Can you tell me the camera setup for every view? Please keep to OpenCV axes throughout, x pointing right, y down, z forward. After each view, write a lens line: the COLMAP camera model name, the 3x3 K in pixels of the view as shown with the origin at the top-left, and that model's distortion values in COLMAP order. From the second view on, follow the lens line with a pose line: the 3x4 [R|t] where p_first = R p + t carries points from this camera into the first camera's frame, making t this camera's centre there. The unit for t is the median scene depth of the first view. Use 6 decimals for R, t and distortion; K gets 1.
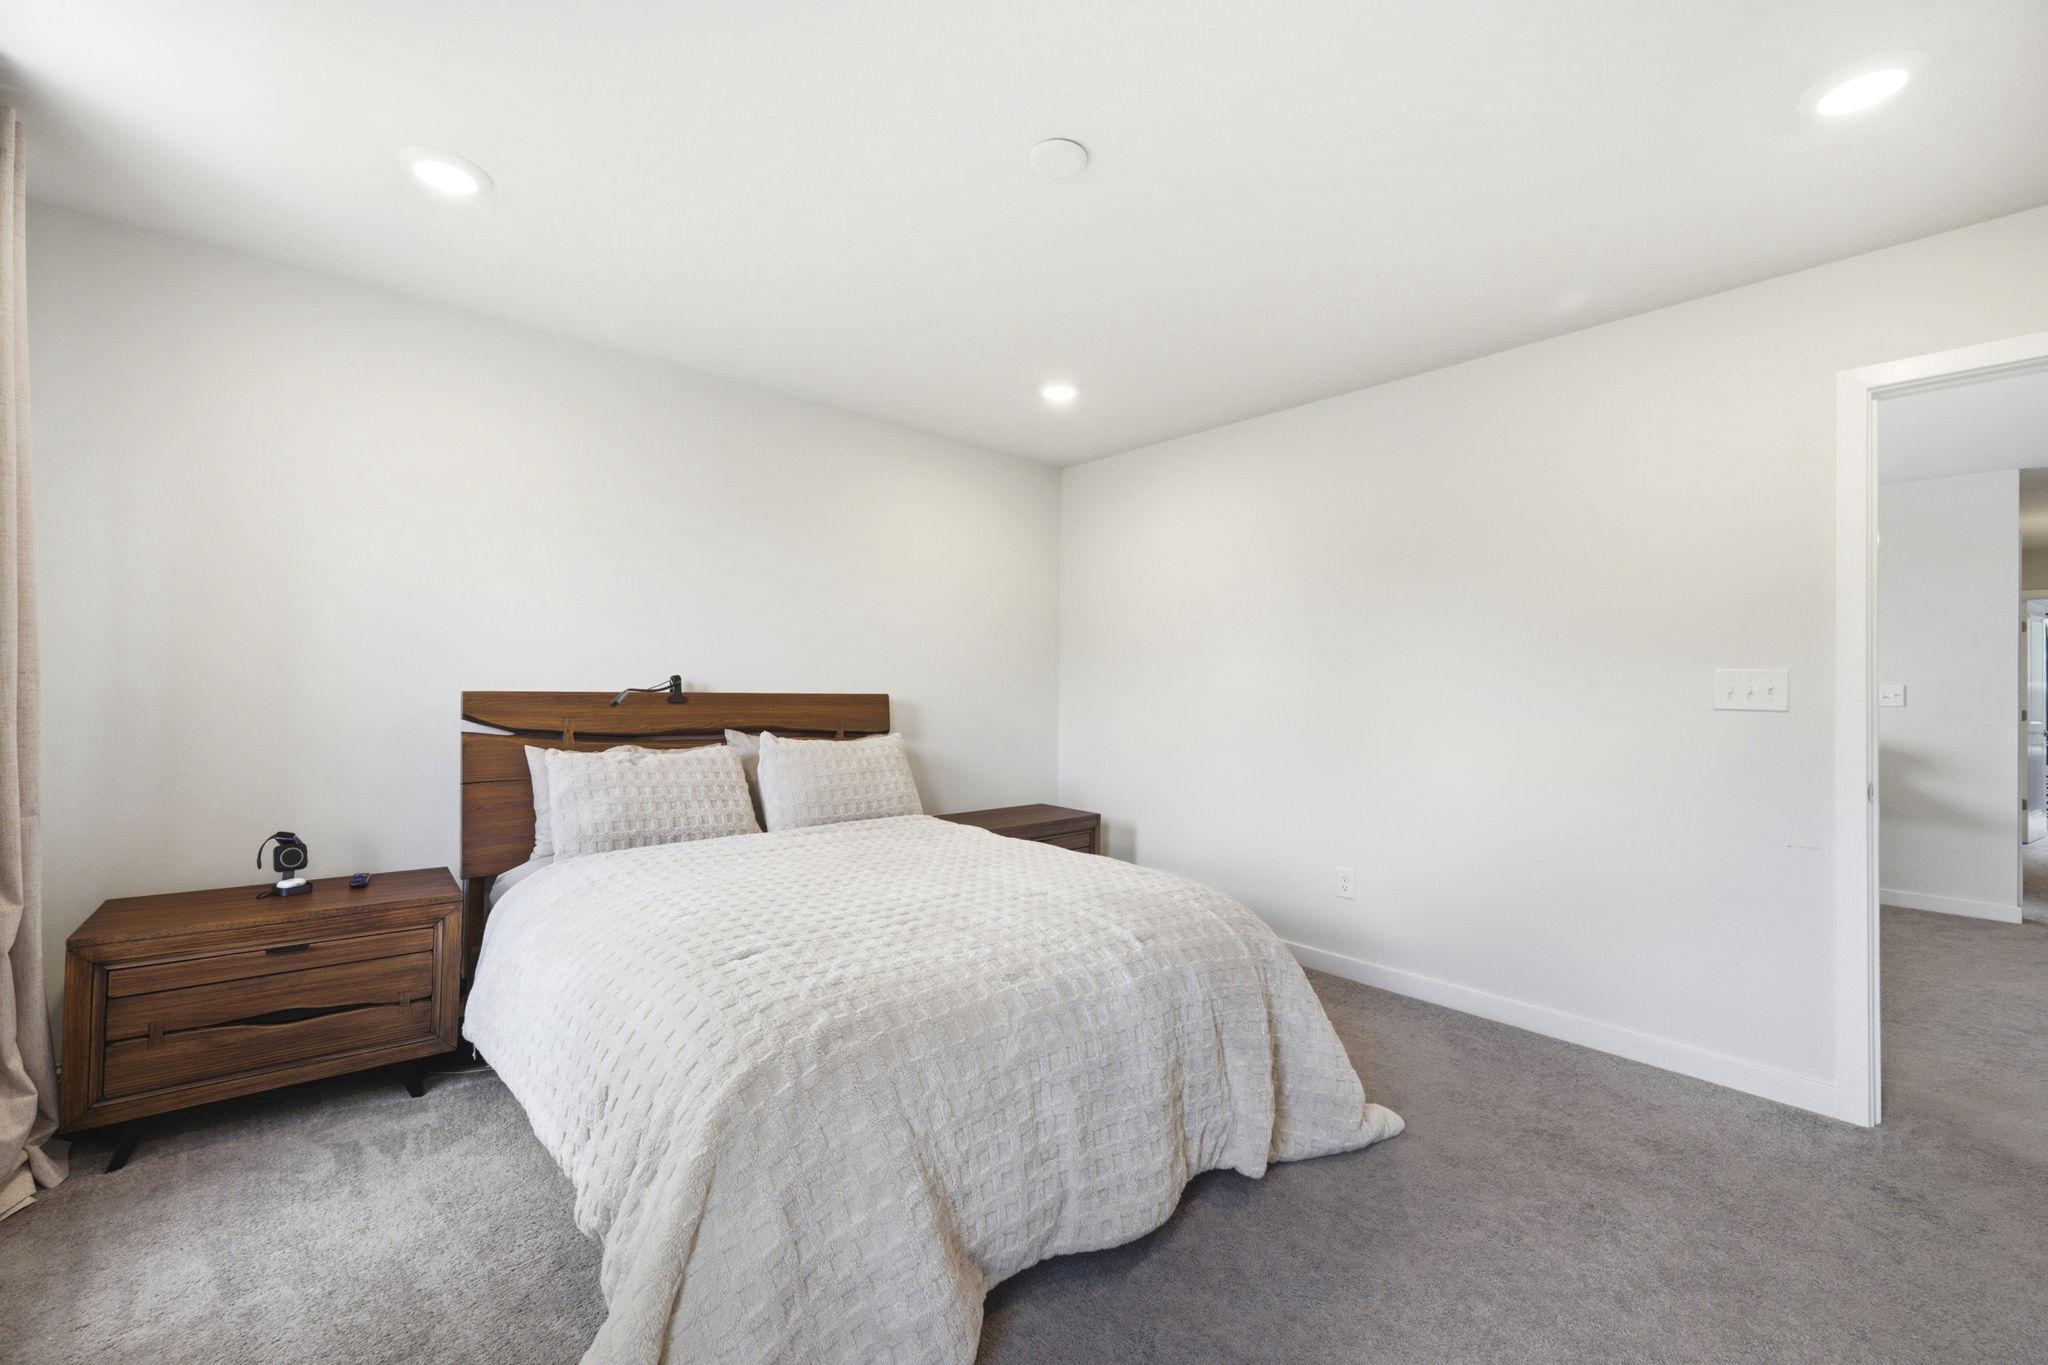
lens RADIAL K [[837.6, 0, 1024.1], [0, 837.6, 689.6], [0, 0, 1]] dist [-0.007216, -0.000016]
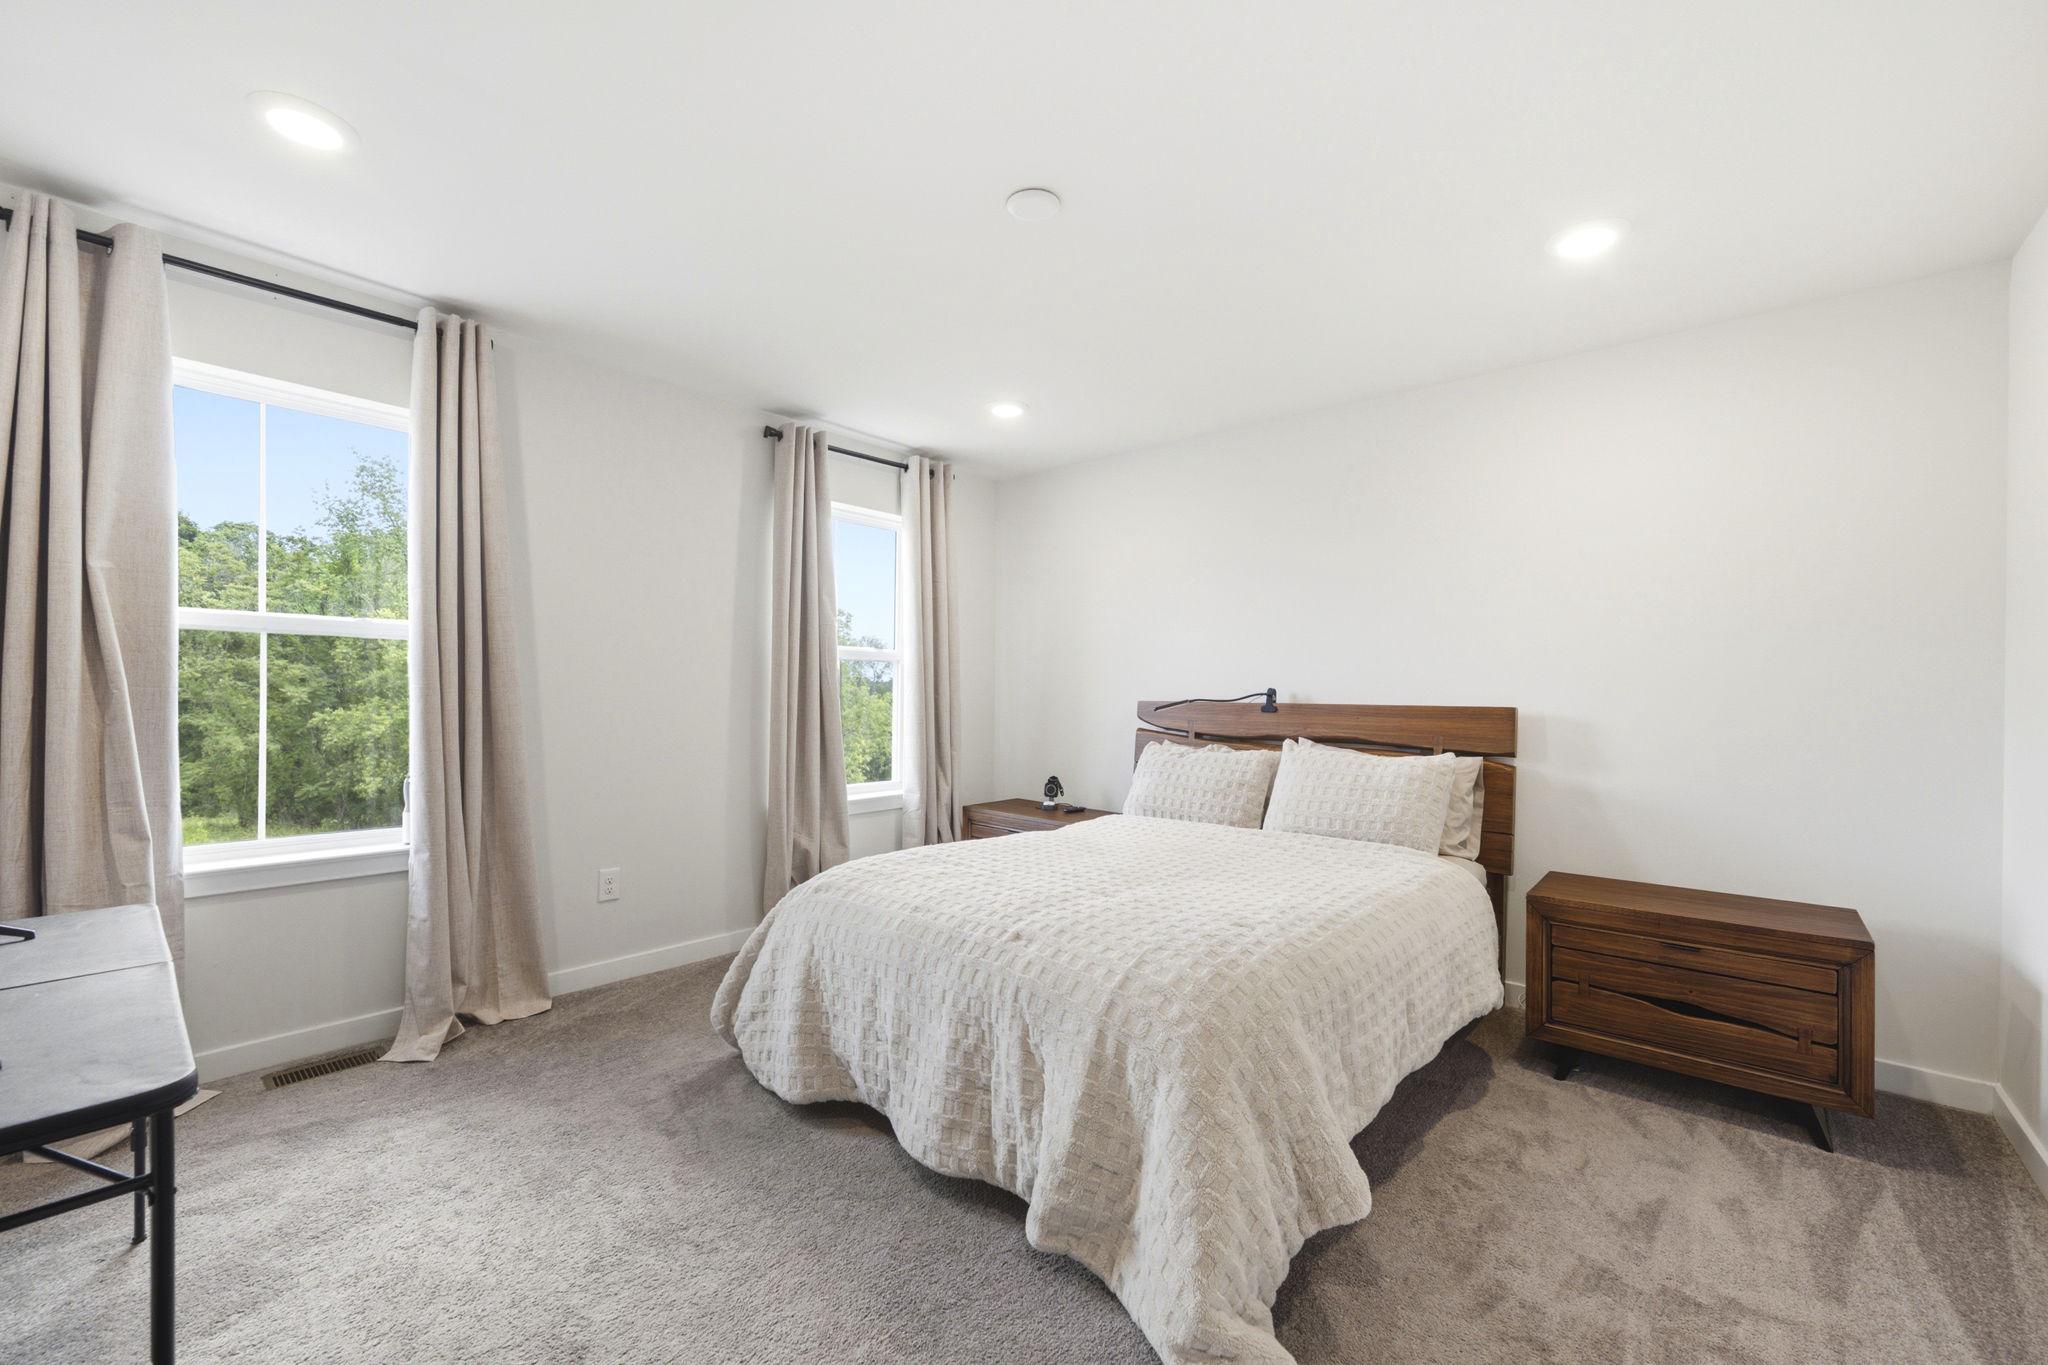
lens RADIAL K [[837.6, 0, 1024.4], [0, 837.6, 683.5], [0, 0, 1]] dist [-0.007216, -0.000016]
pose [[0.107636, -0.014804, -0.994080, 0.726762], [-0.002191, 0.999883, -0.015128, -0.005584], [0.994188, 0.003806, 0.107591, 0.545433]]
